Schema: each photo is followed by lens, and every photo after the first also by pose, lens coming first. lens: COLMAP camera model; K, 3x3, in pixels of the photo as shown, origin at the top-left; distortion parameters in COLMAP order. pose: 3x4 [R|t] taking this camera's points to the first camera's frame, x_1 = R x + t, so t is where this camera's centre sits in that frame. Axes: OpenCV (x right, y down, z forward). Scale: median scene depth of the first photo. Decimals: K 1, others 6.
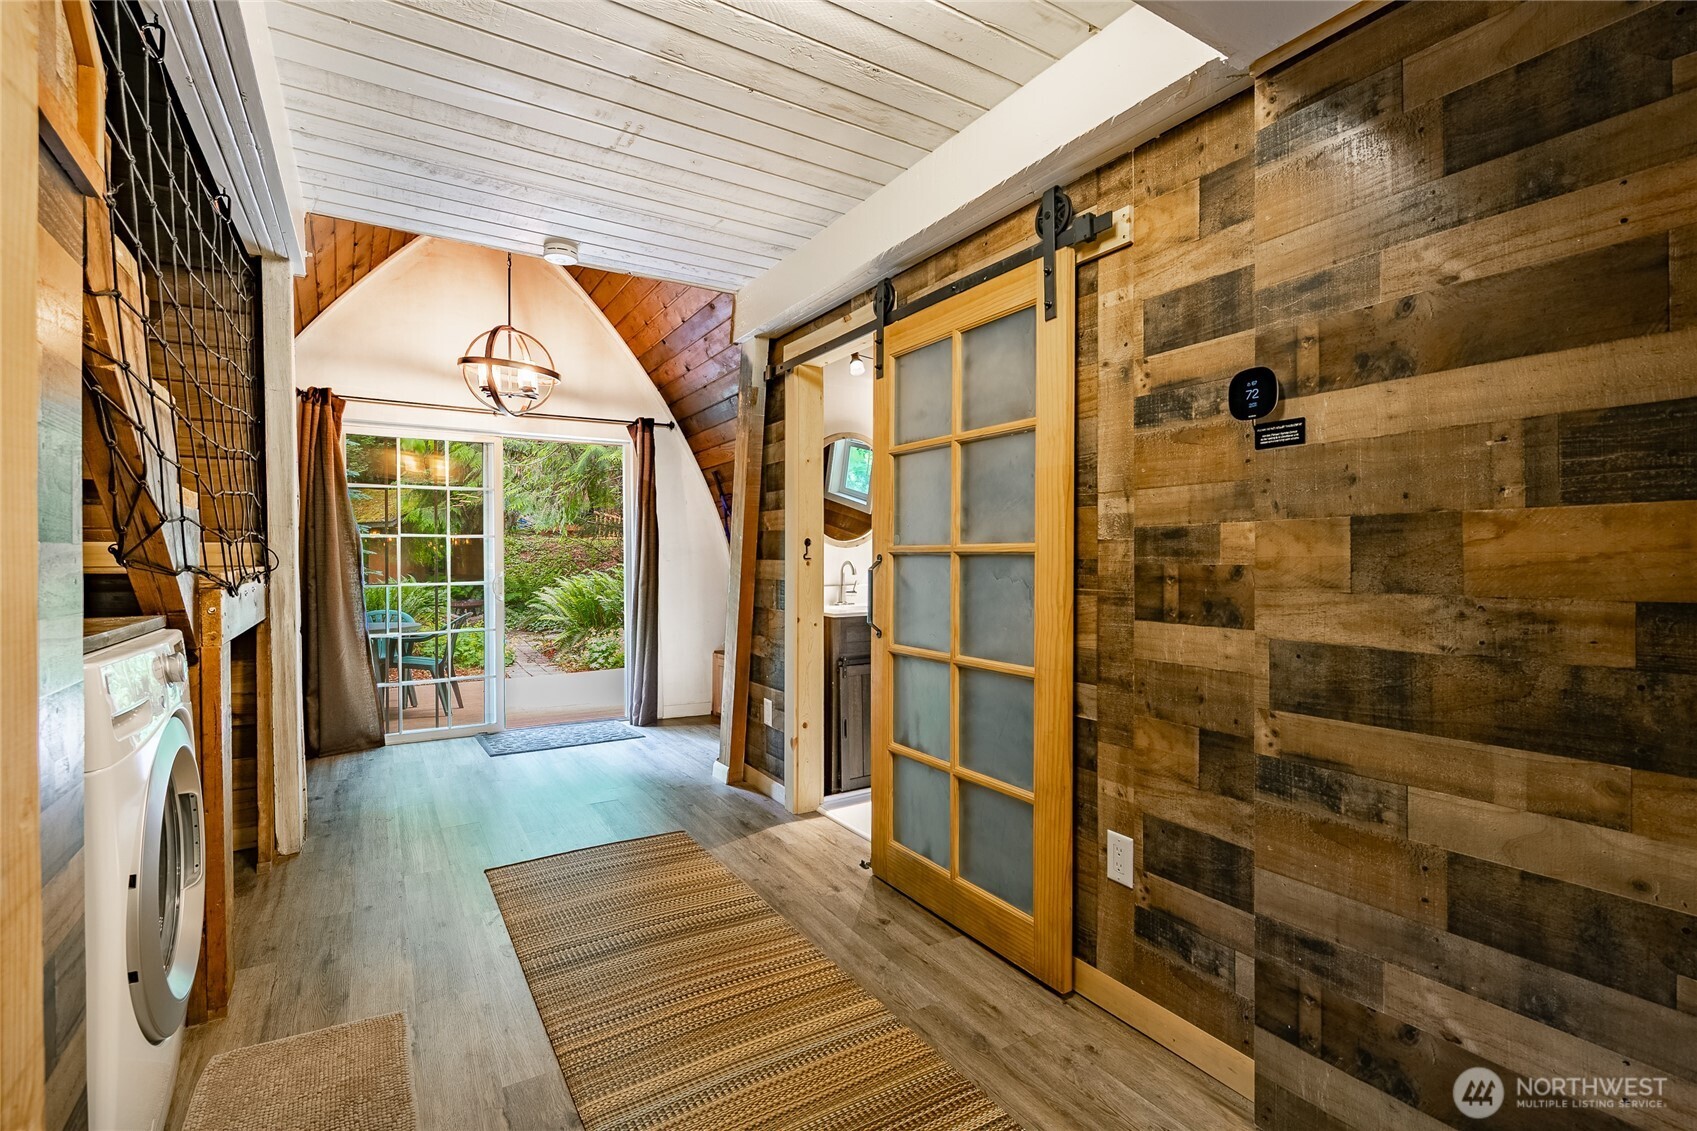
lens RADIAL K [[773.4, 0, 853.3], [0, 773.4, 561.0], [0, 0, 1]] dist [-0.005780, -0.001195]
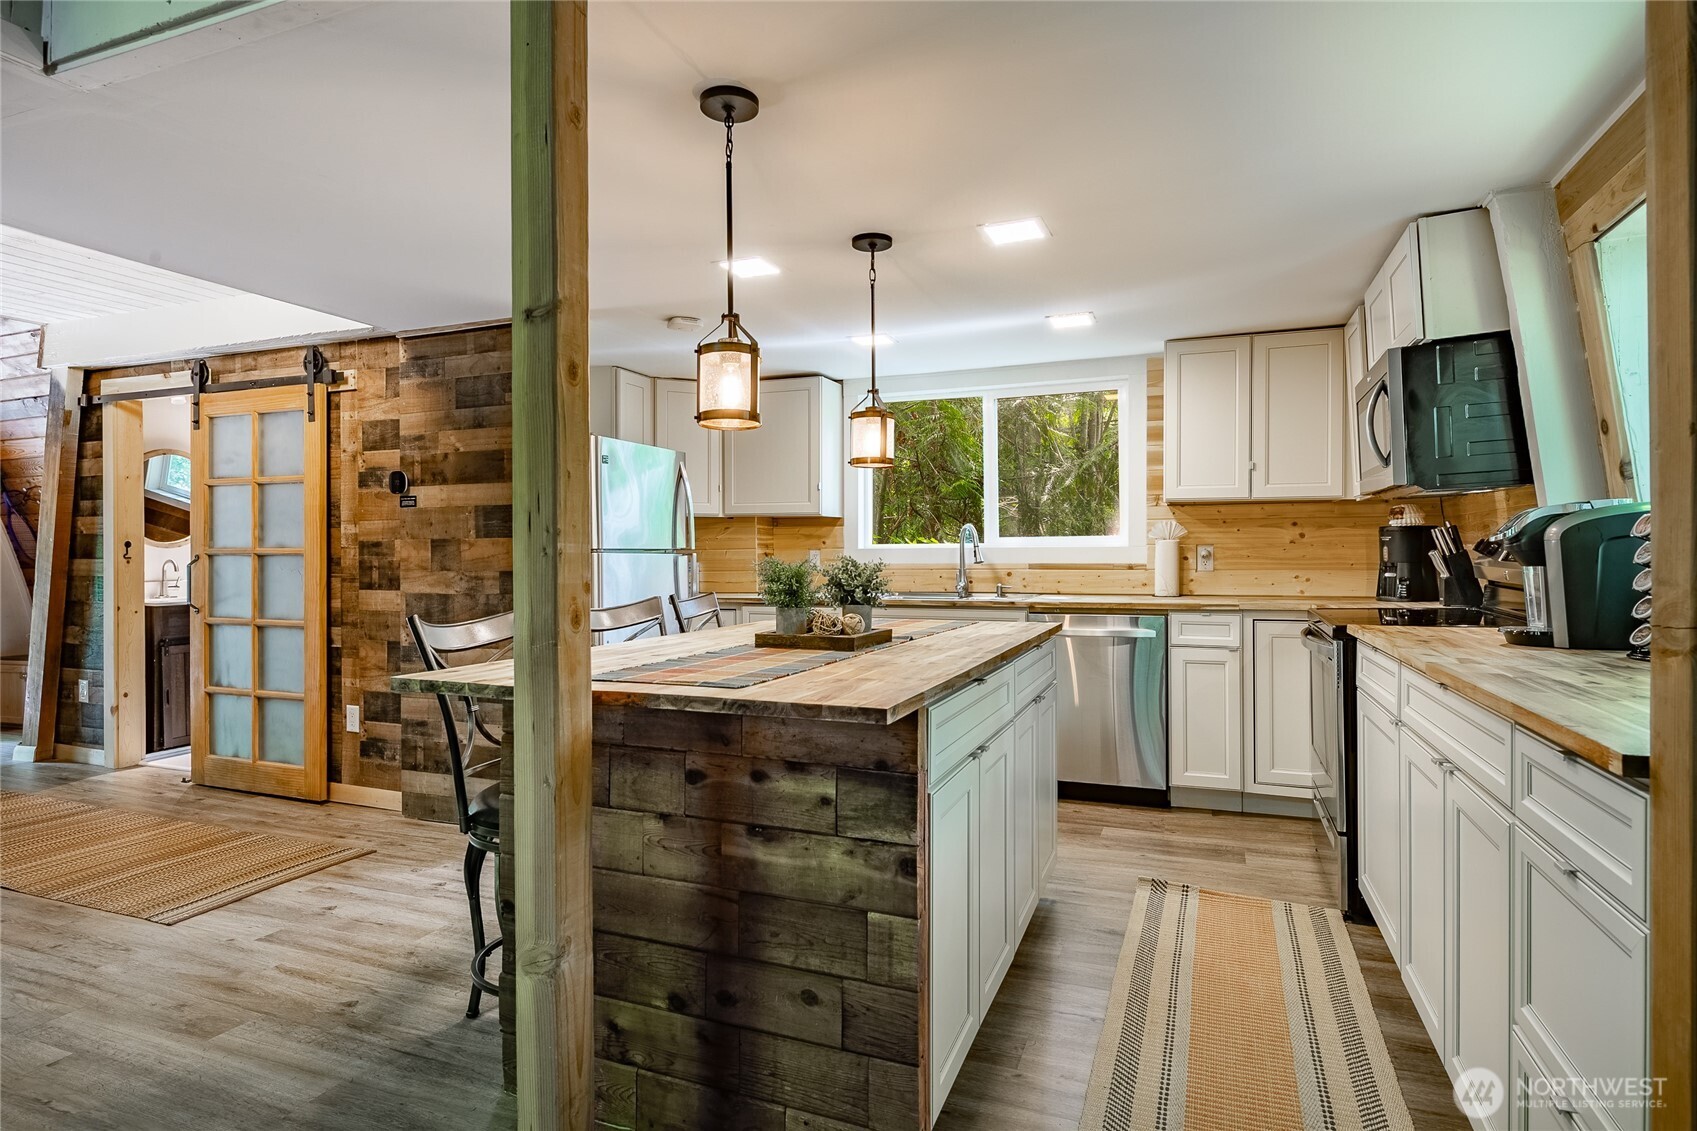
lens RADIAL K [[902.7, 0, 855.3], [0, 902.7, 564.3], [0, 0, 1]] dist [0.005410, -0.004673]
pose [[0.803208, -0.004487, 0.595682, 0.024132], [0.003107, 0.999990, 0.003343, 0.010771], [-0.595691, -0.000834, 0.803214, -1.530247]]
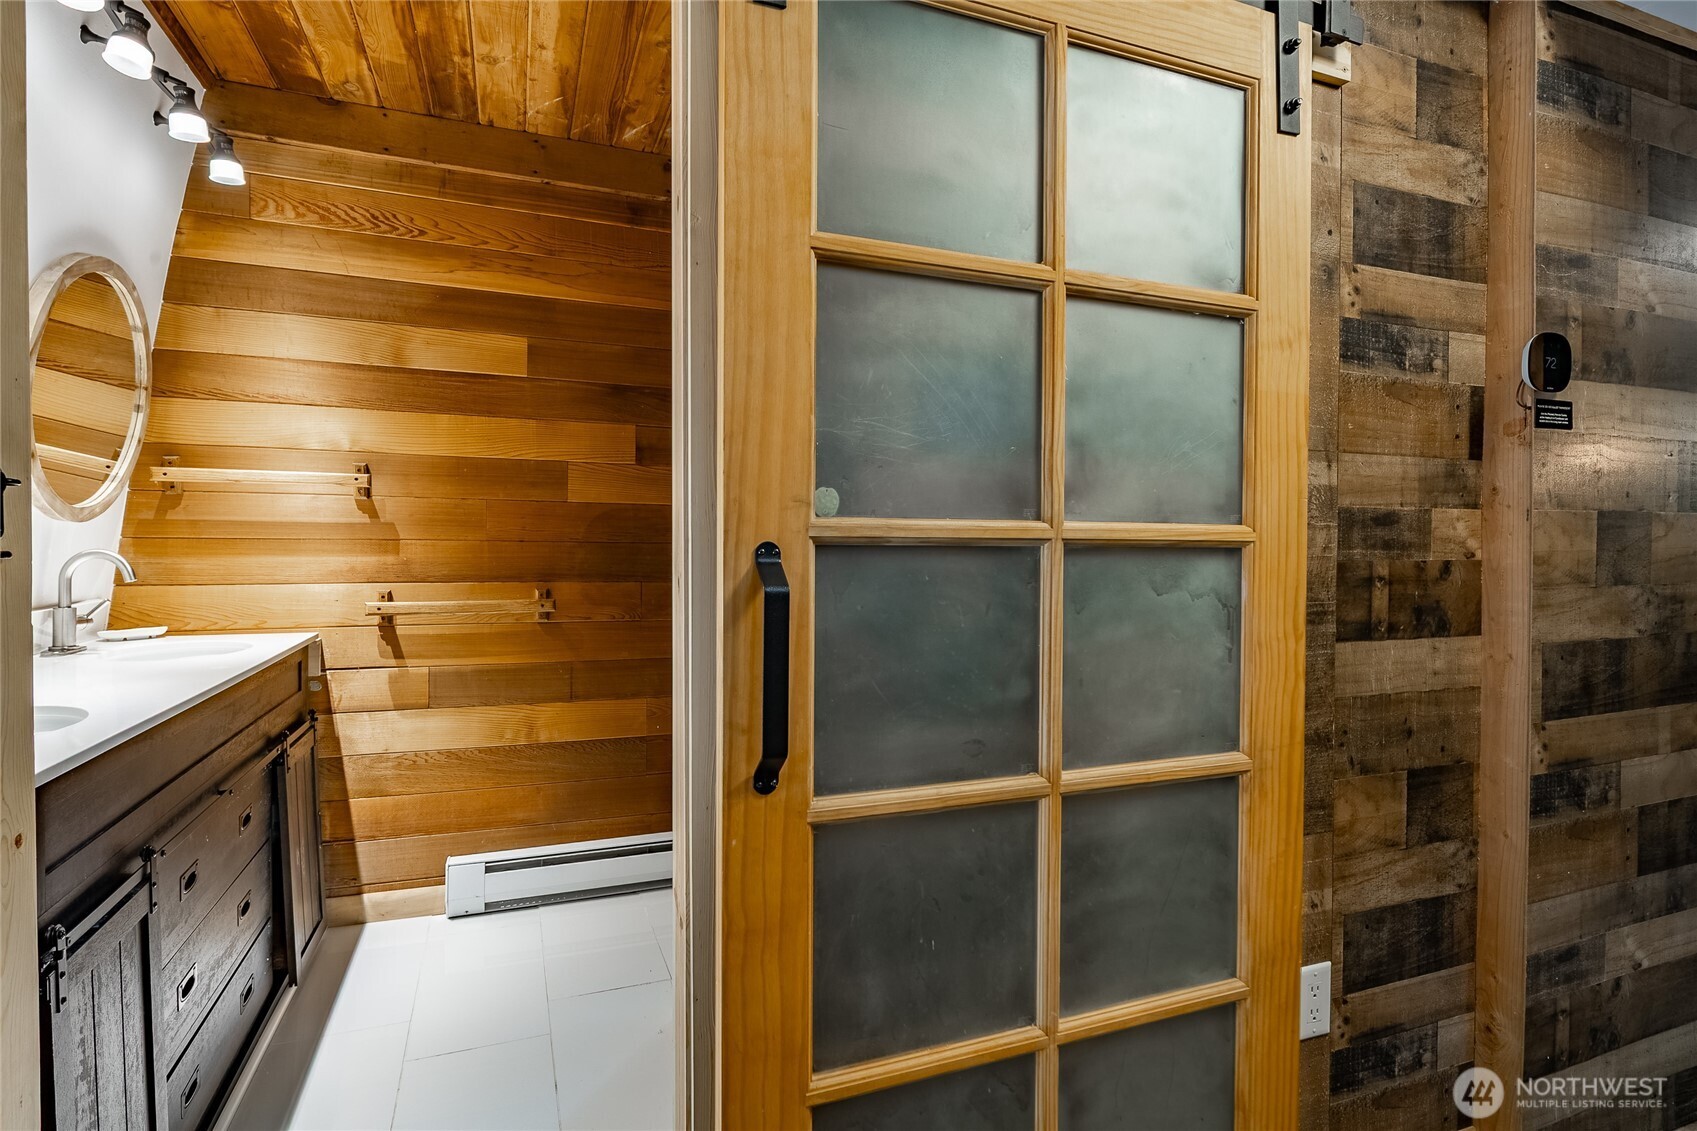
lens RADIAL K [[827.9, 0, 844.0], [0, 827.9, 560.9], [0, 0, 1]] dist [-0.006089, -0.000108]
pose [[0.188421, -0.016457, 0.981951, -0.446441], [0.001722, 0.999864, 0.016427, -0.009045], [-0.982087, -0.001404, 0.188423, 1.323009]]
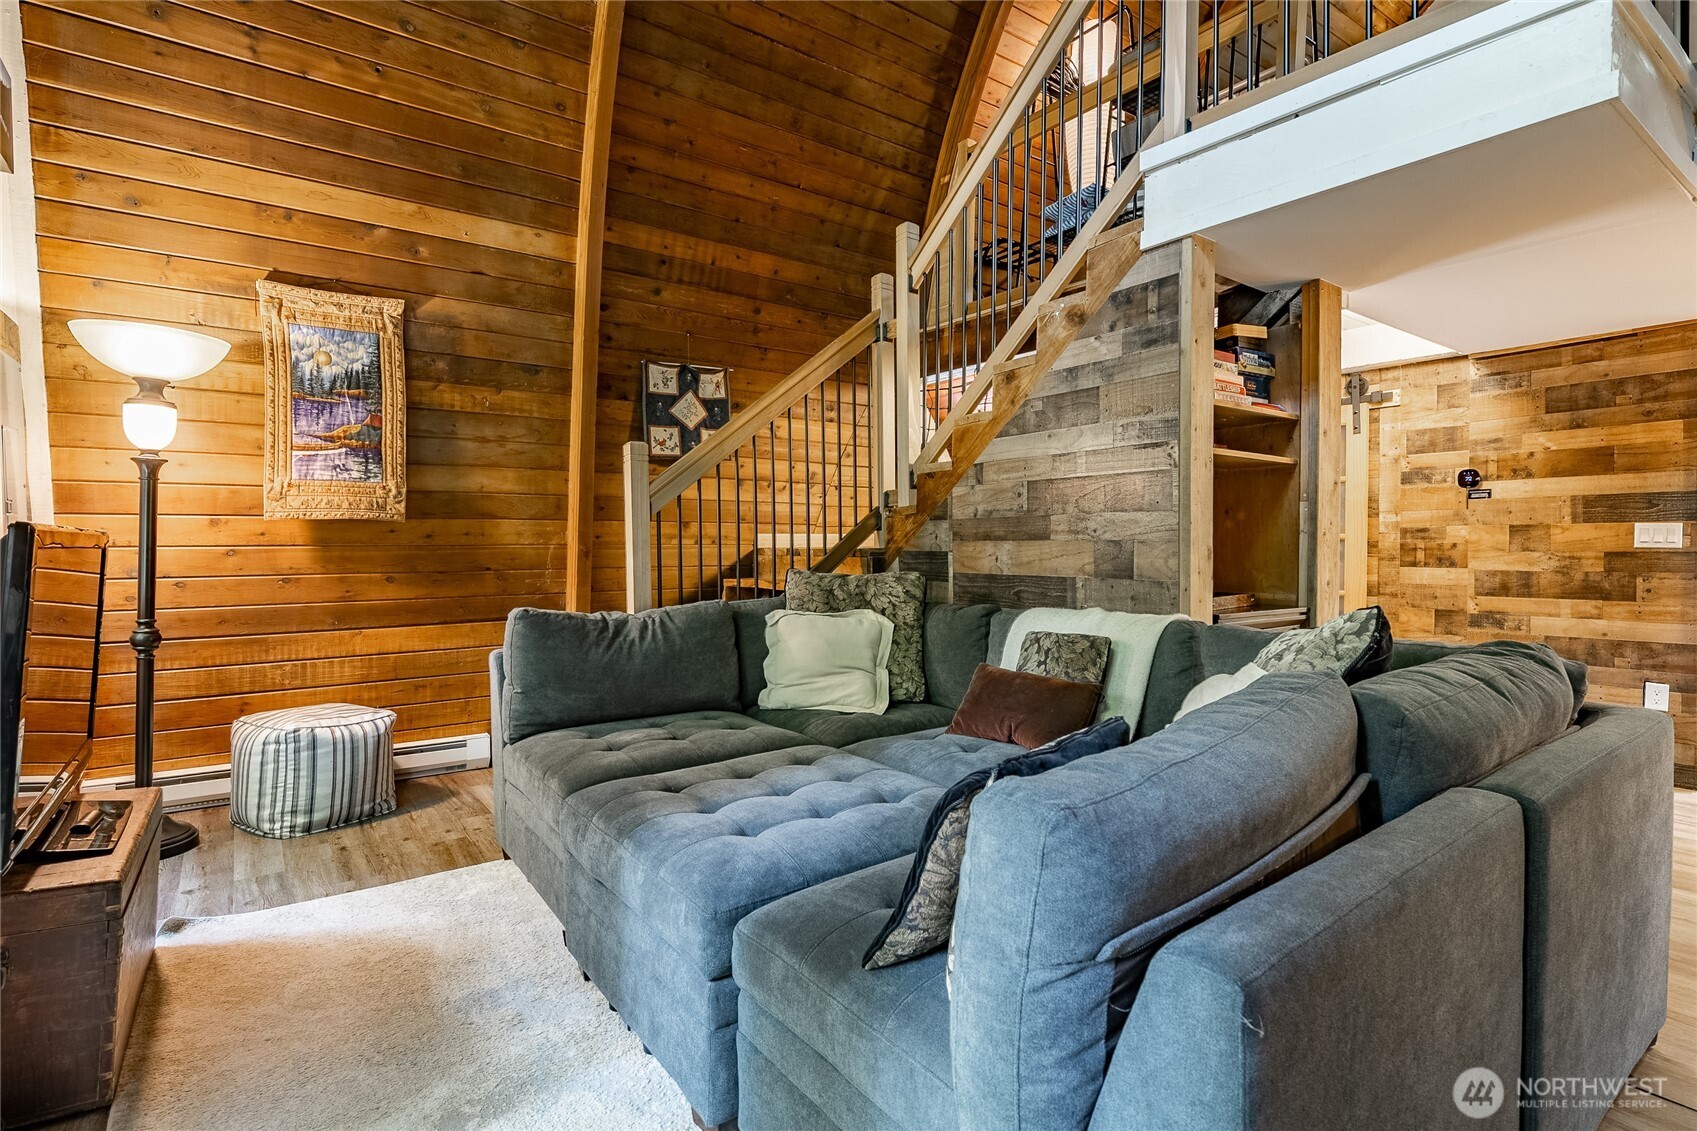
lens RADIAL K [[827.9, 0, 854.9], [0, 827.9, 559.9], [0, 0, 1]] dist [-0.006089, -0.000108]
pose [[0.997890, -0.001922, 0.064897, -1.479137], [0.001096, 0.999918, 0.012767, 0.022054], [-0.064917, -0.012669, 0.997810, -1.418962]]
